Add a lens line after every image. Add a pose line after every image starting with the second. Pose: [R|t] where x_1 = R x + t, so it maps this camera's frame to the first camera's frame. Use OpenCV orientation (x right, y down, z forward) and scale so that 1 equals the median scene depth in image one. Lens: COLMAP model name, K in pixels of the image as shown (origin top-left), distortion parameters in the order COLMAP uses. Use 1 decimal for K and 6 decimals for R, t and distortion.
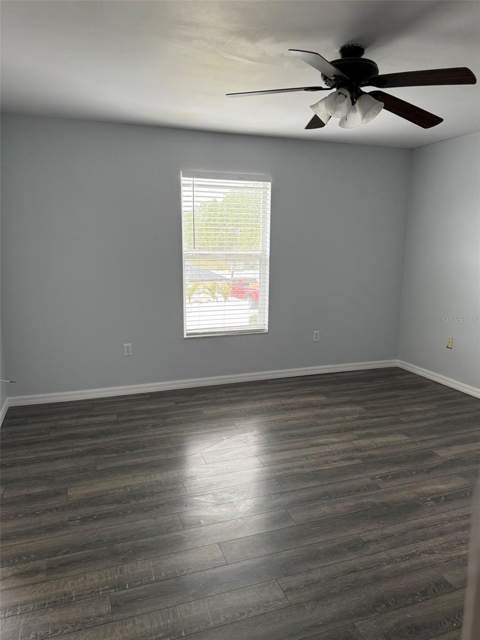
lens RADIAL K [[454.7, 0, 240.0], [0, 454.7, 320.0], [0, 0, 1]] dist [0.043196, -0.042717]
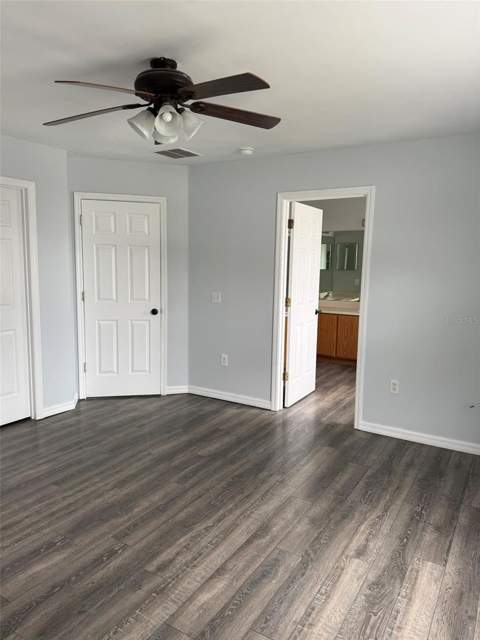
lens RADIAL K [[454.7, 0, 240.0], [0, 454.7, 320.0], [0, 0, 1]] dist [0.043196, -0.042717]
pose [[-0.780595, 0.059732, -0.622176, 0.619238], [-0.133293, 0.956616, 0.259073, -0.287750], [0.610658, 0.285163, -0.738768, 1.626455]]
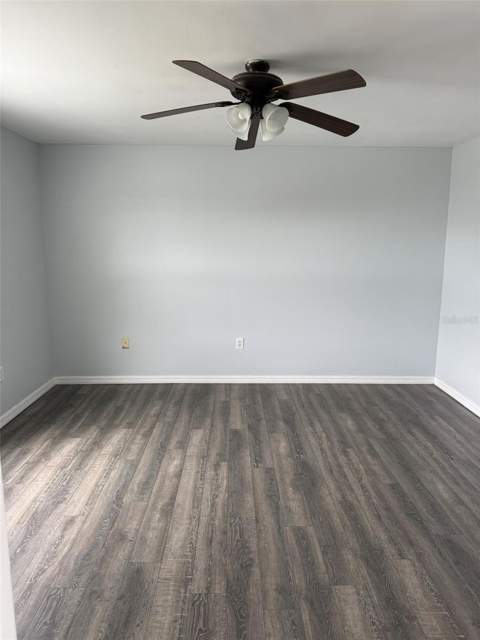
lens RADIAL K [[454.7, 0, 240.0], [0, 454.7, 320.0], [0, 0, 1]] dist [0.043196, -0.042717]
pose [[0.322506, -0.165225, 0.932036, -0.682053], [0.161454, 0.979821, 0.117829, -0.131818], [-0.932696, 0.112481, 0.342674, 0.625881]]
